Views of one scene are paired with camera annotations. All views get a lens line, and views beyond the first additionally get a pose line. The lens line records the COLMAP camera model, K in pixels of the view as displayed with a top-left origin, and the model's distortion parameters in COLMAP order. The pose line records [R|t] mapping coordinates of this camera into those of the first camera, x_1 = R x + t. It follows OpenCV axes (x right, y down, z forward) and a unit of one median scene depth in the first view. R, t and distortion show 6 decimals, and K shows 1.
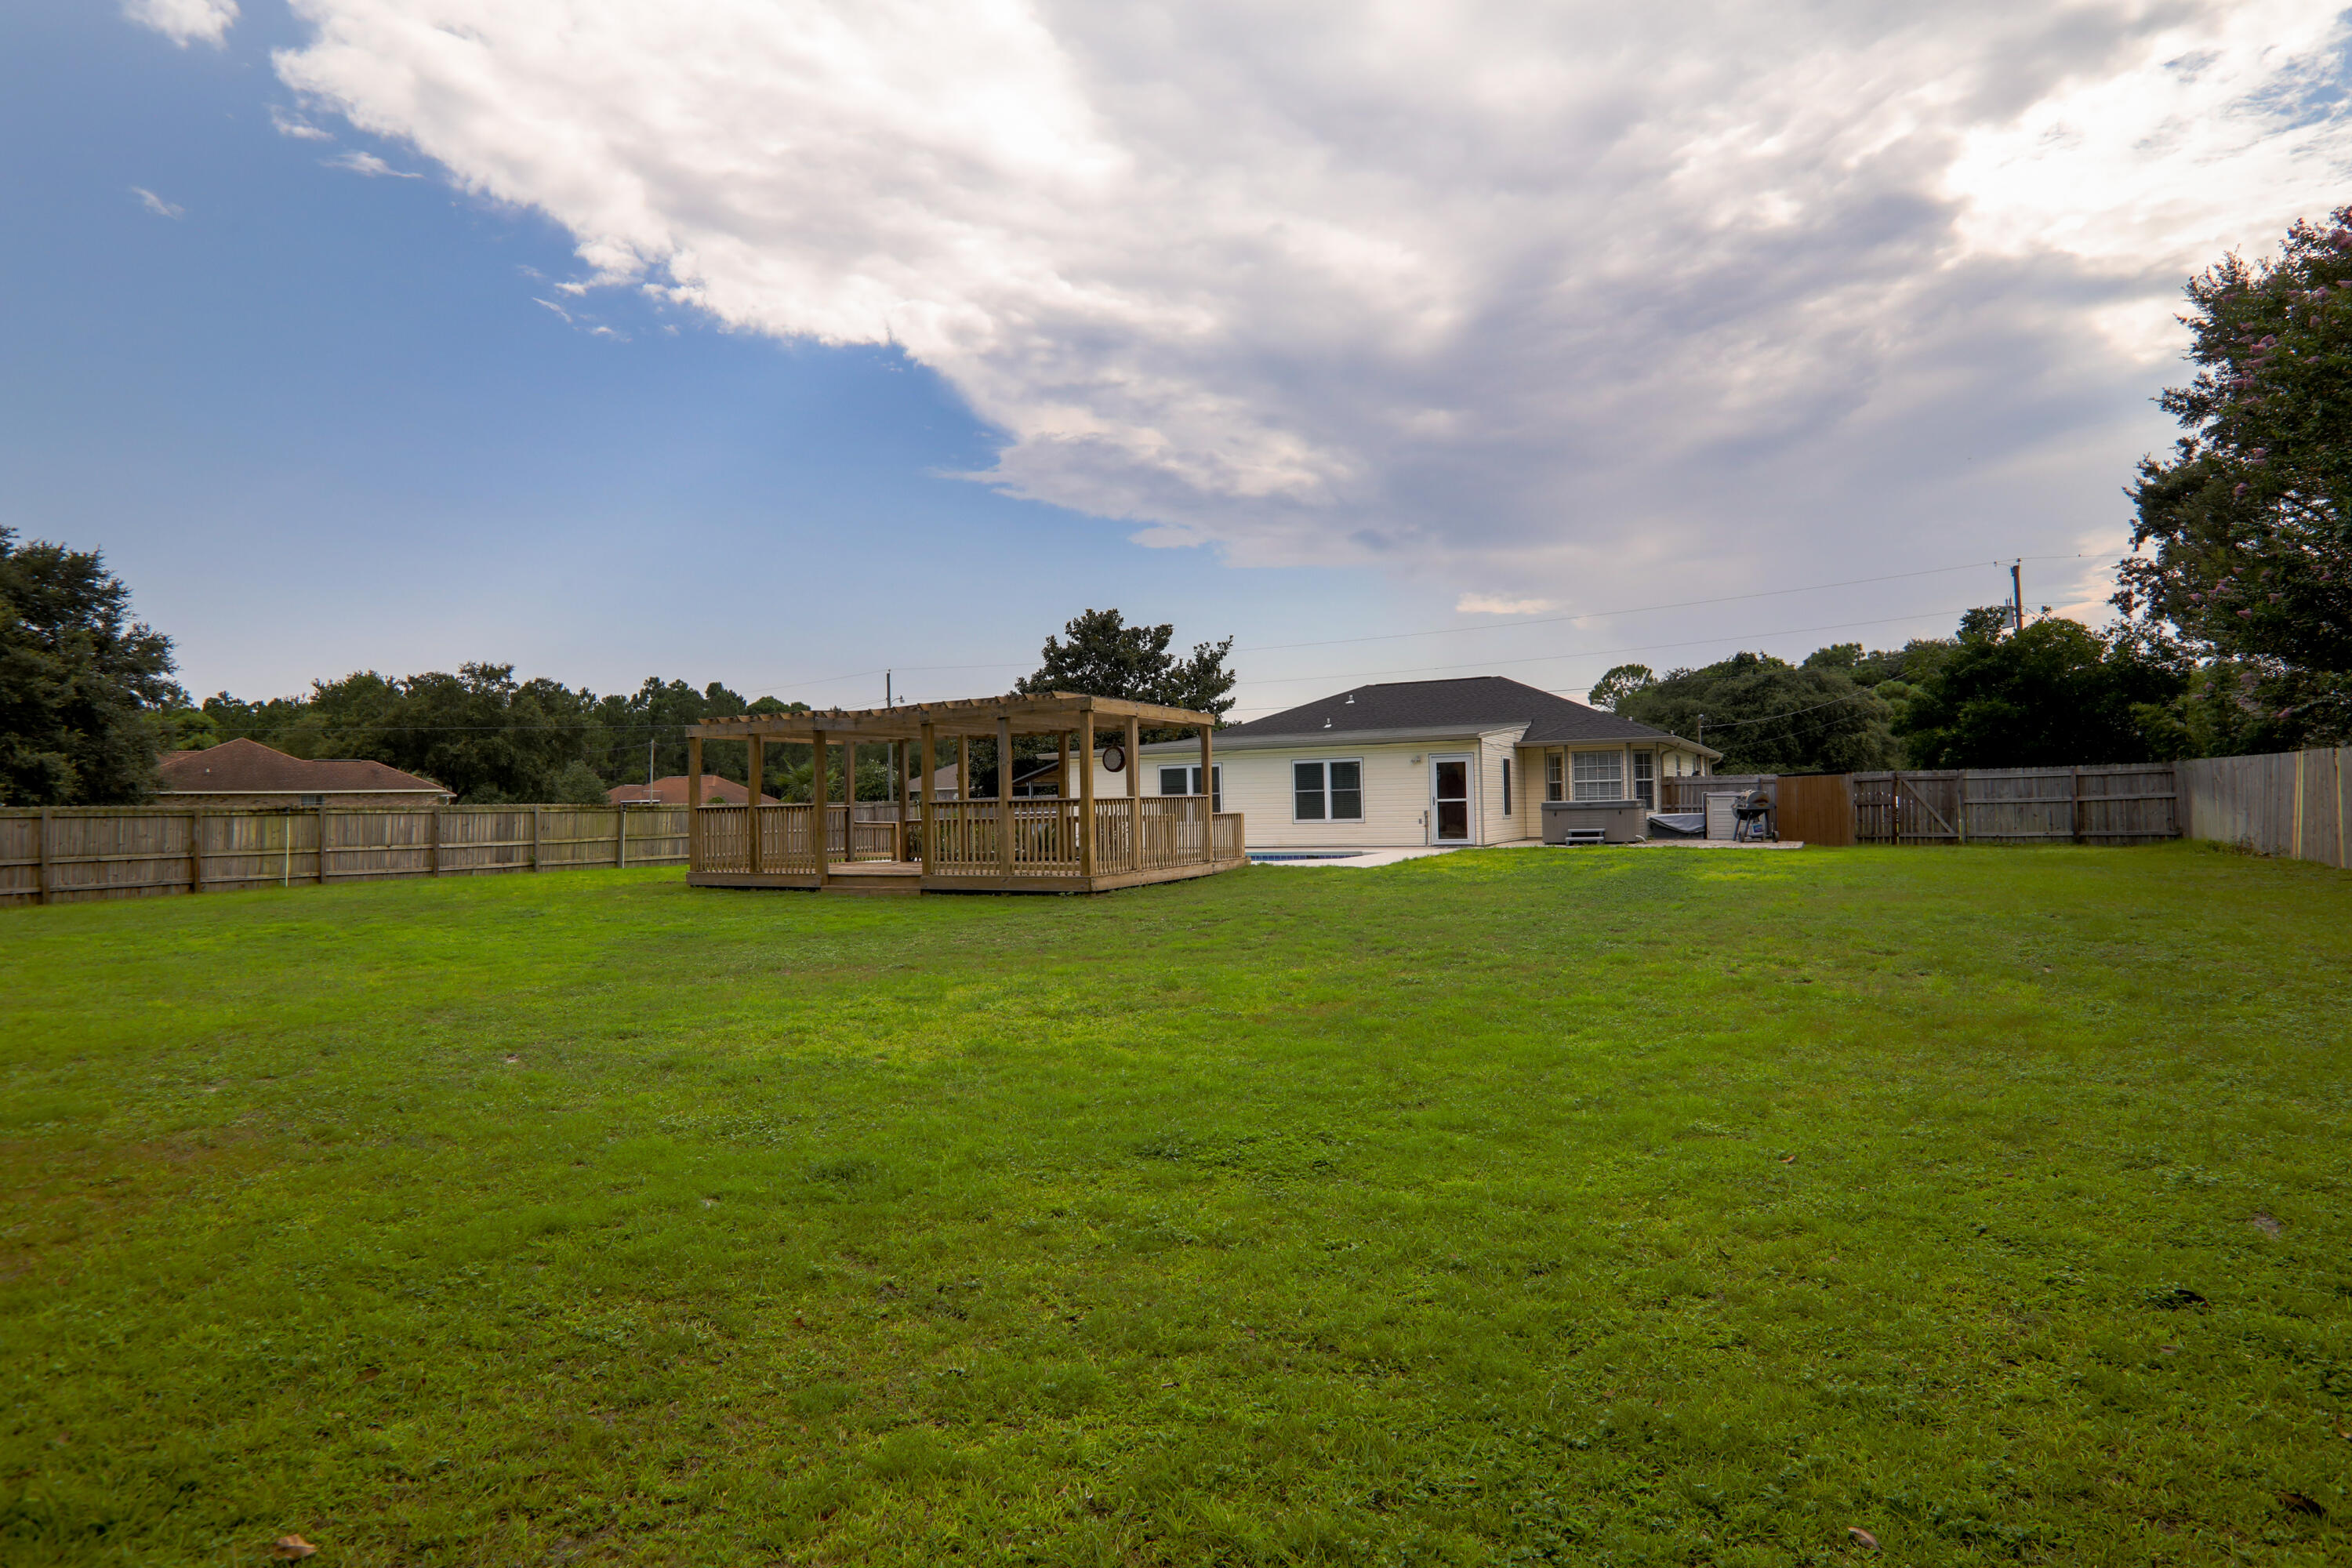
lens RADIAL K [[1237.4, 0, 1189.4], [0, 1237.4, 792.4], [0, 0, 1]] dist [-0.003673, -0.000270]
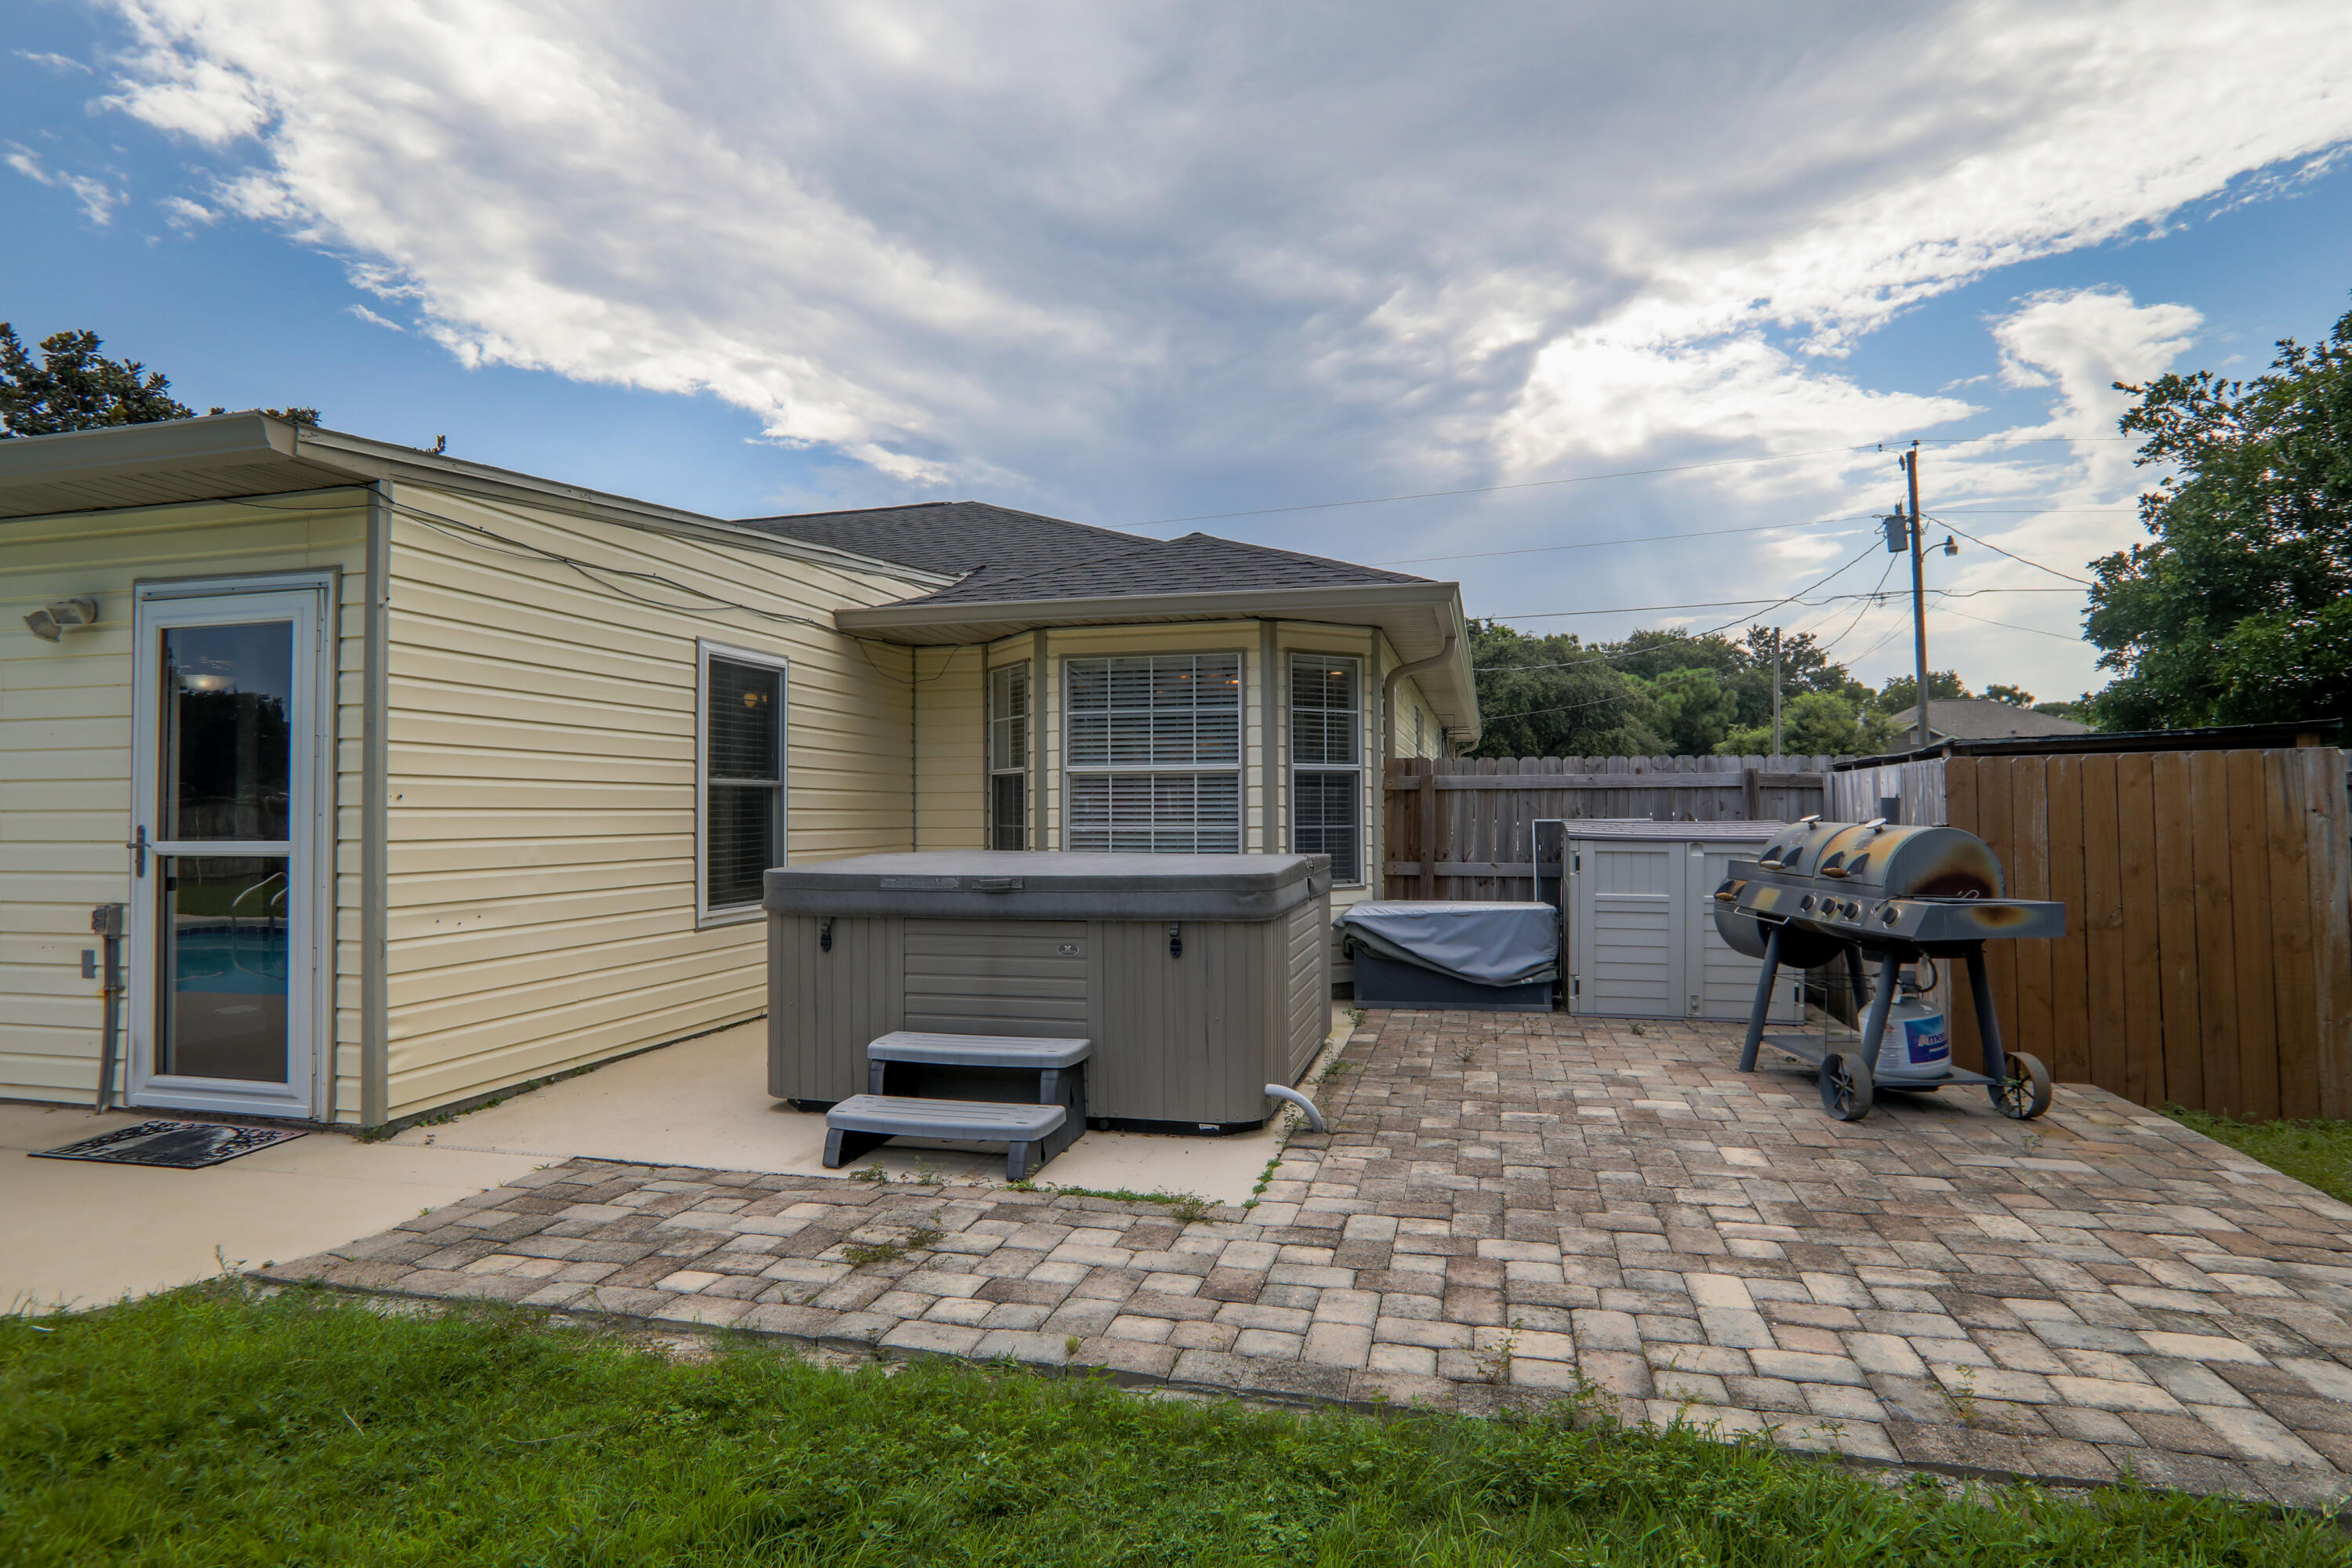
lens RADIAL K [[1237.4, 0, 1167.8], [0, 1237.4, 780.6], [0, 0, 1]] dist [-0.003673, -0.000270]
pose [[0.976130, 0.023273, 0.215936, 0.274461], [-0.020517, 0.999677, -0.014995, -0.003247], [-0.216215, 0.010207, 0.976292, 0.740963]]
